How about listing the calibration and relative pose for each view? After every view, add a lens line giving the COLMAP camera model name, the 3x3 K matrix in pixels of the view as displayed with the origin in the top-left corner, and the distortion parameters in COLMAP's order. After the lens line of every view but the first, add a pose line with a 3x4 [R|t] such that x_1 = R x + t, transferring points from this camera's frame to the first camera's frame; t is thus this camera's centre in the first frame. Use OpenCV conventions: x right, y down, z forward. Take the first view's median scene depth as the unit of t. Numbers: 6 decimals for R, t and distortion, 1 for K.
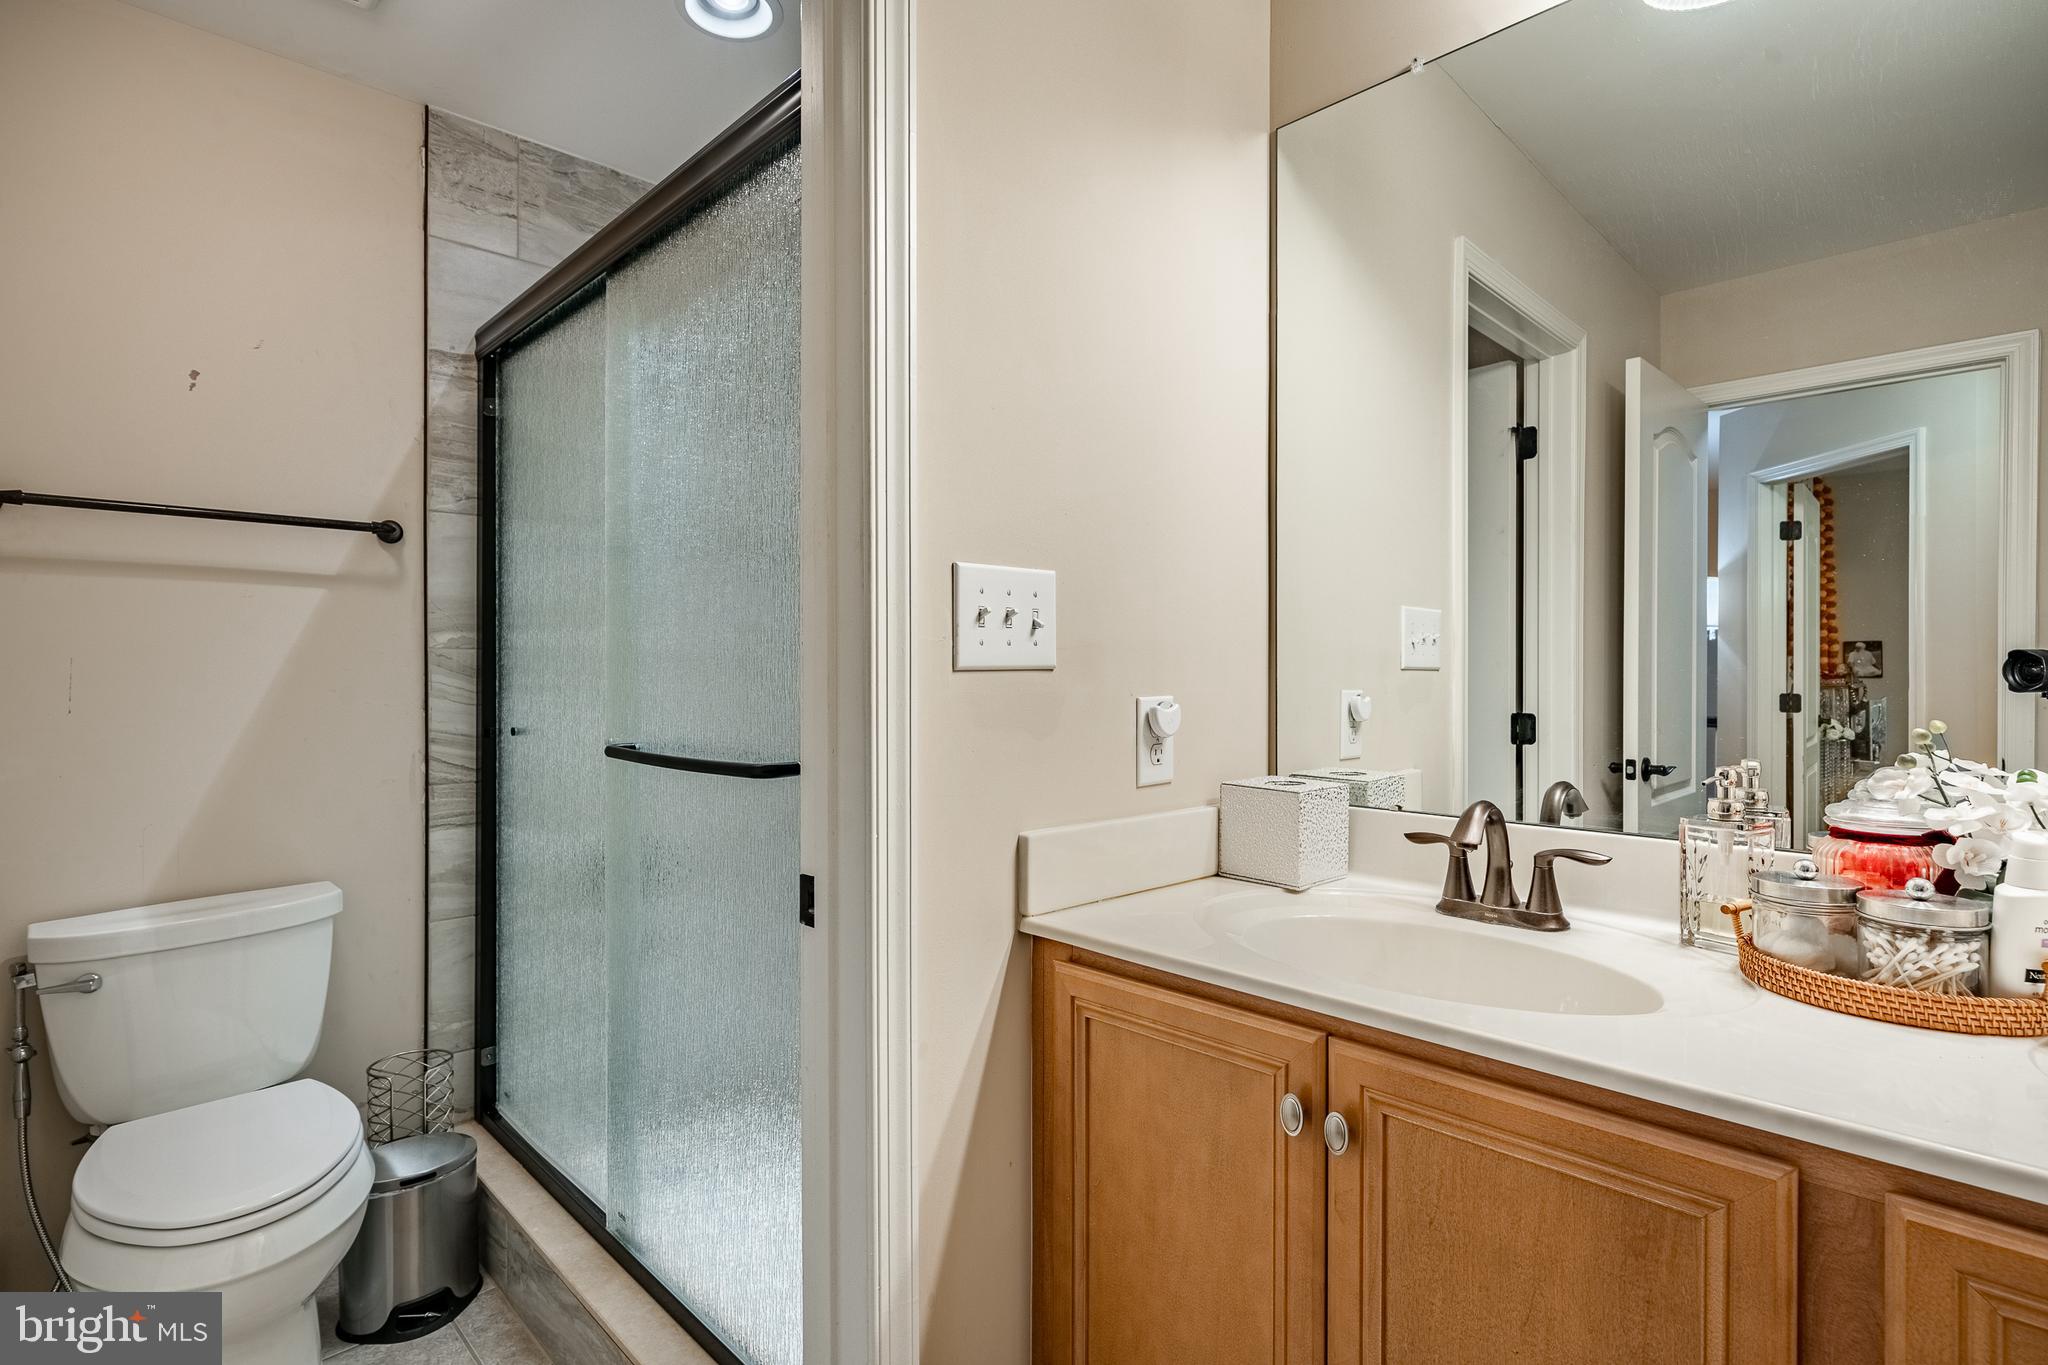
lens RADIAL K [[994.2, 0, 1018.2], [0, 994.2, 671.0], [0, 0, 1]] dist [-0.000292, 0.000003]
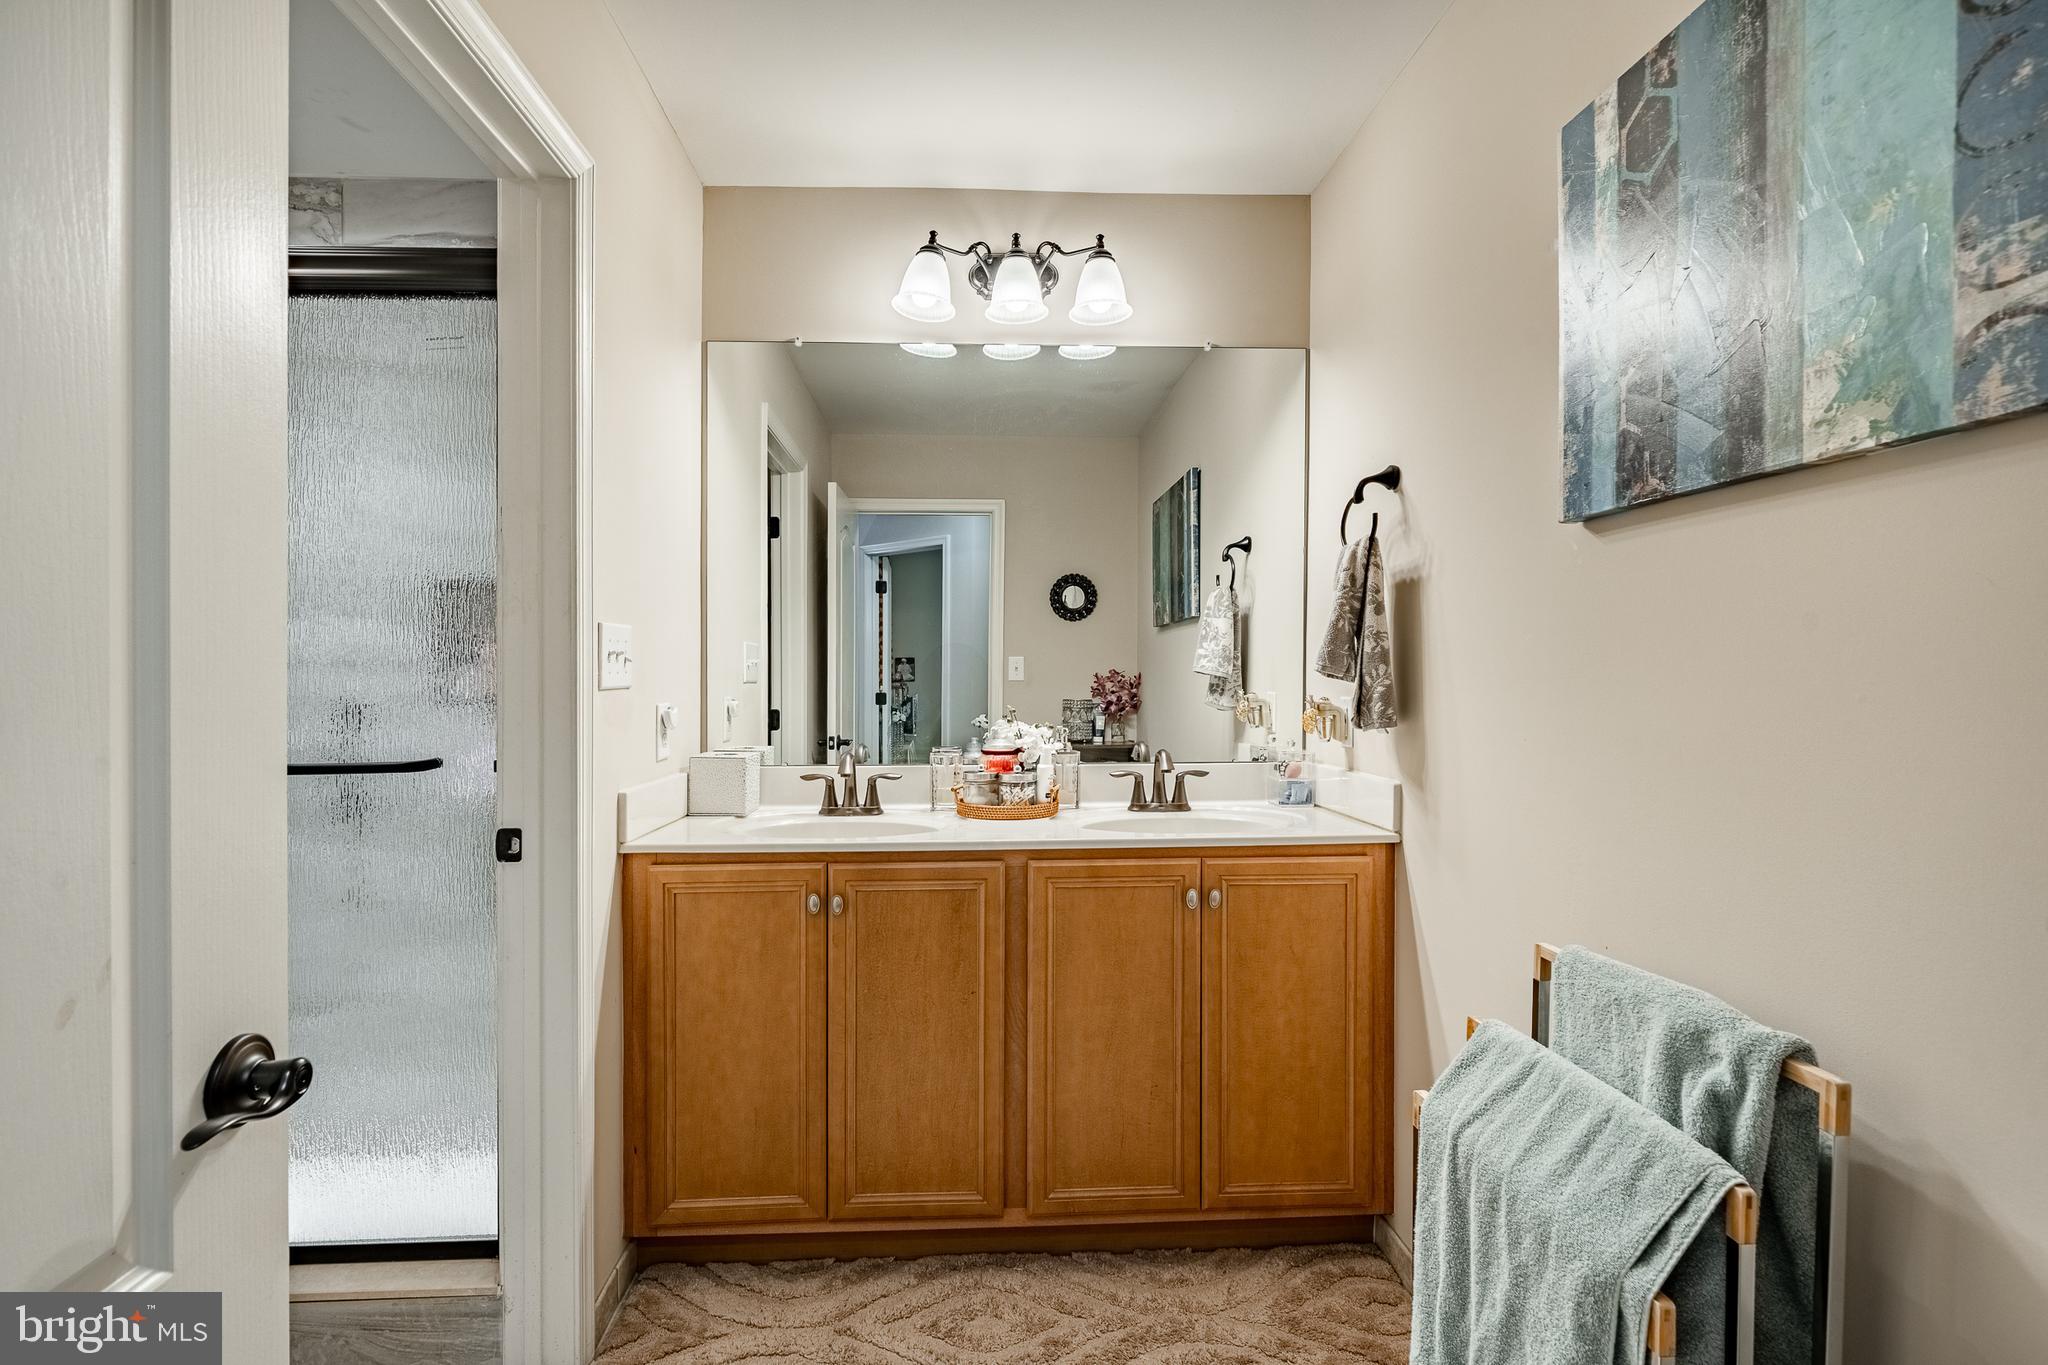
lens RADIAL K [[968.7, 0, 1028.2], [0, 968.7, 688.4], [0, 0, 1]] dist [-0.003634, 0.000820]
pose [[0.646974, -0.012170, 0.762415, -0.752105], [0.000325, 0.999877, 0.015684, -0.025451], [-0.762512, -0.009900, 0.646898, -0.496820]]
